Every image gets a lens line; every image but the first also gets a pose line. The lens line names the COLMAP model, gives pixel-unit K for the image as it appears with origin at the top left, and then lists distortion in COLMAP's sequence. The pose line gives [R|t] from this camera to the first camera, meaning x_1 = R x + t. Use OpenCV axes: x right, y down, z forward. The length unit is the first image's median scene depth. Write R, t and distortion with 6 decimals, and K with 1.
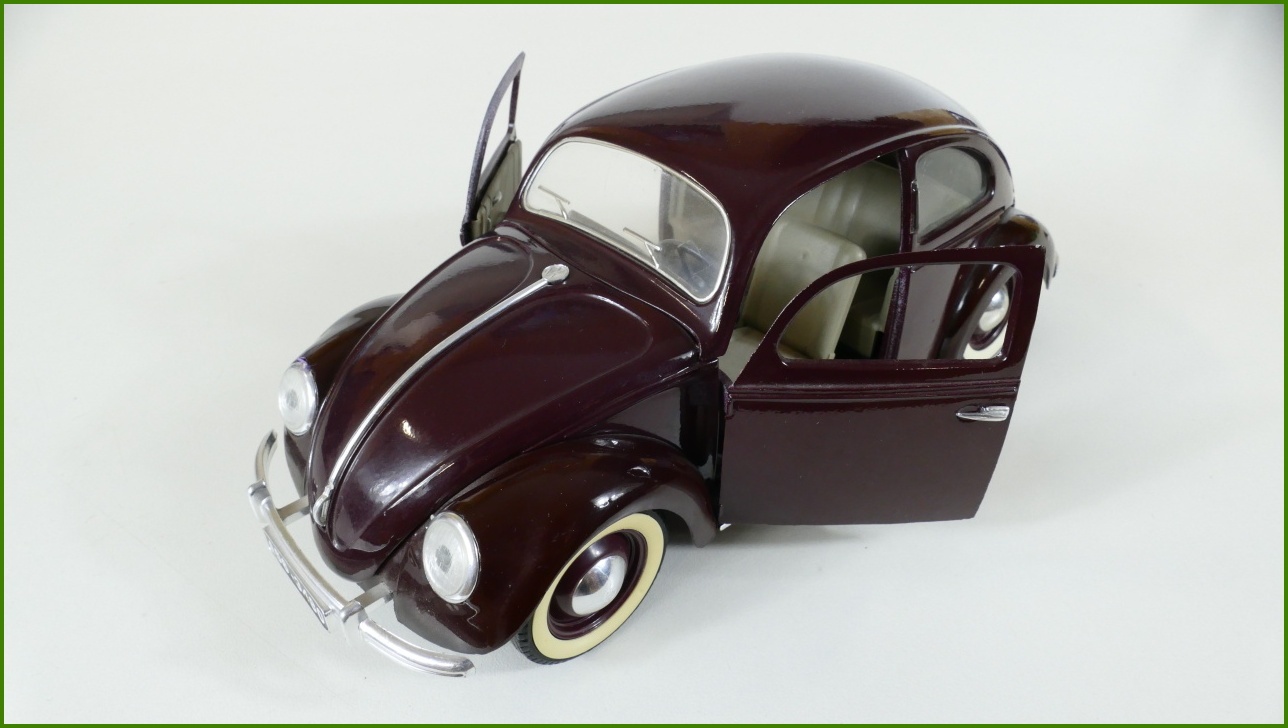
lens RADIAL K [[1001.6, 0, 644.0], [0, 1001.6, 364.0], [0, 0, 1]] dist [-0.269312, -0.001135]
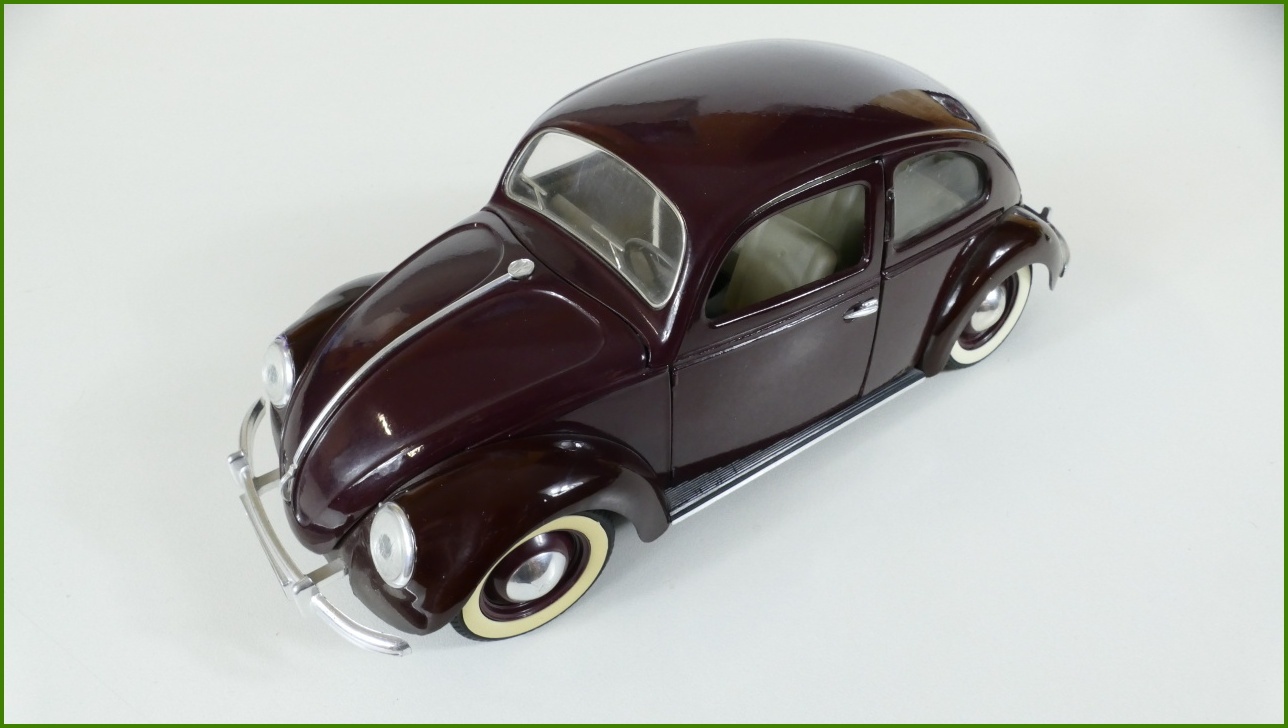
lens RADIAL K [[1001.6, 0, 644.0], [0, 1001.6, 364.0], [0, 0, 1]] dist [-0.269312, -0.001135]
pose [[0.995340, 0.060389, -0.075177, 0.123756], [-0.053941, 0.994917, 0.085037, -0.089902], [0.079930, -0.080586, 0.993538, -0.011796]]
